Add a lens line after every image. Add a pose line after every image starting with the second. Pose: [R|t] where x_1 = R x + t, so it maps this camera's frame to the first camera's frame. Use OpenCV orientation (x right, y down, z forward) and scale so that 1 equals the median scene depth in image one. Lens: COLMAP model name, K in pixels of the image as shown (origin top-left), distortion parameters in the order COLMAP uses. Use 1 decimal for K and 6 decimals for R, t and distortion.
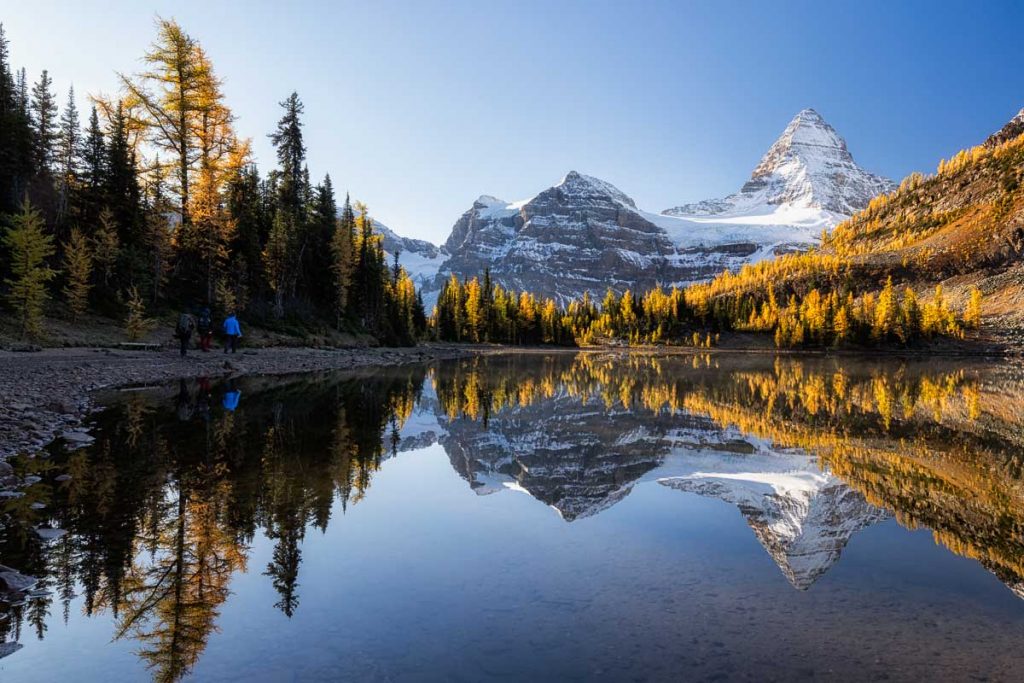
lens RADIAL K [[703.8, 0, 526.4], [0, 703.8, 352.6], [0, 0, 1]] dist [-0.010405, 0.003748]
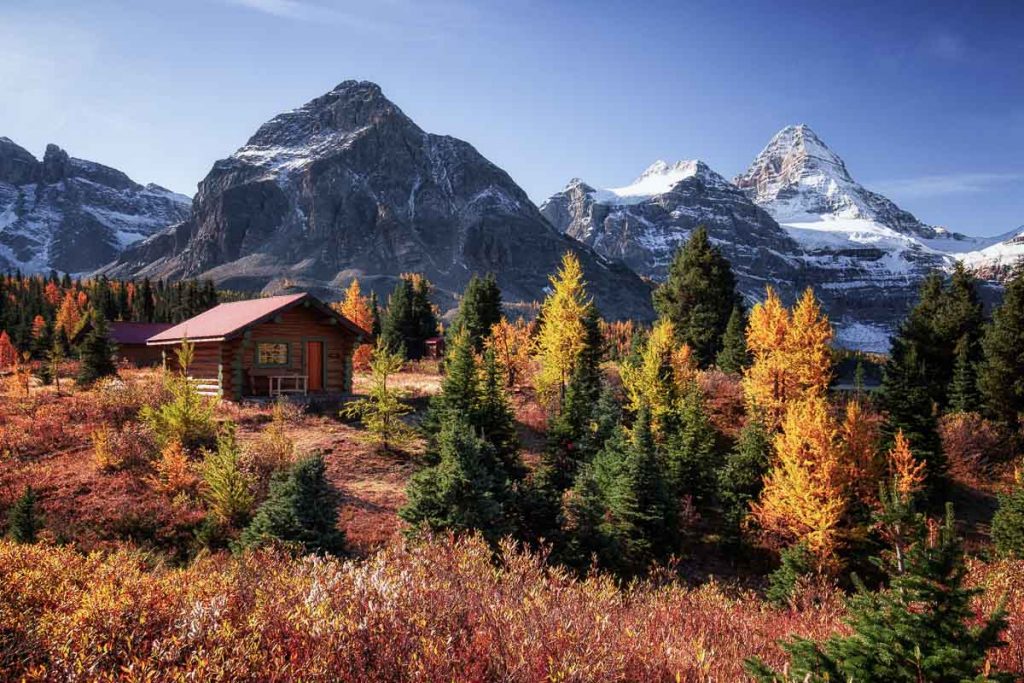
lens RADIAL K [[773.3, 0, 528.5], [0, 773.3, 341.1], [0, 0, 1]] dist [-0.116408, 0.060697]
pose [[0.894363, -0.005186, 0.447312, -0.609647], [0.020591, 0.999350, -0.029583, 0.004077], [-0.446867, 0.035669, 0.893889, 0.218655]]
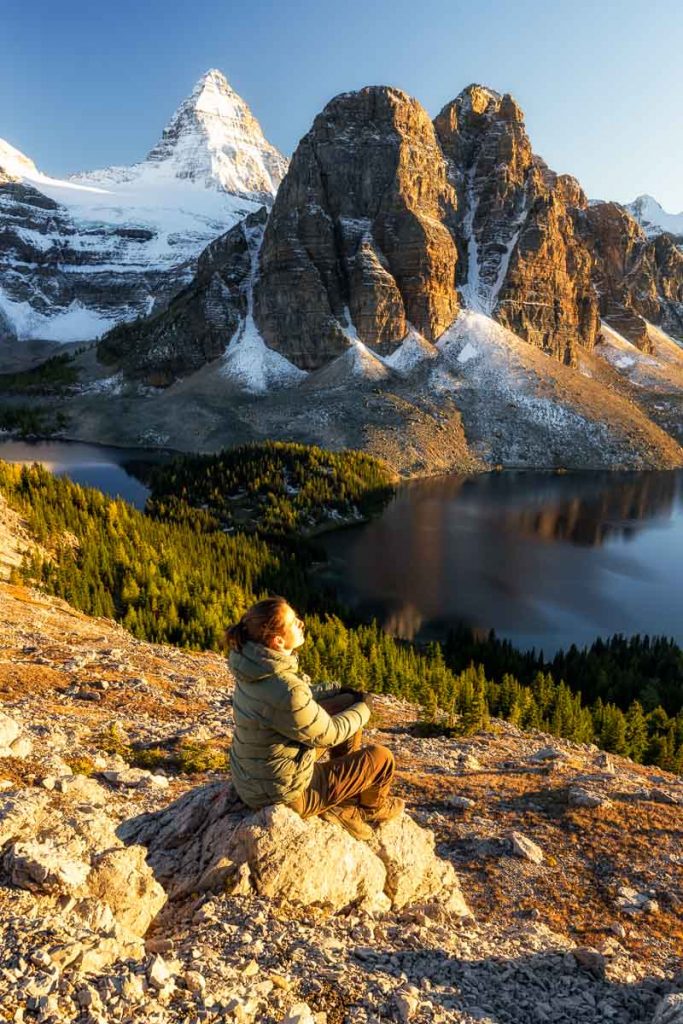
lens RADIAL K [[868.6, 0, 324.5], [0, 868.6, 510.5], [0, 0, 1]] dist [0.009207, 0.020193]
pose [[0.909916, -0.089554, 0.405009, -0.007642], [-0.015036, 0.968652, 0.247966, -0.070481], [-0.414519, -0.231718, 0.880046, -0.345126]]
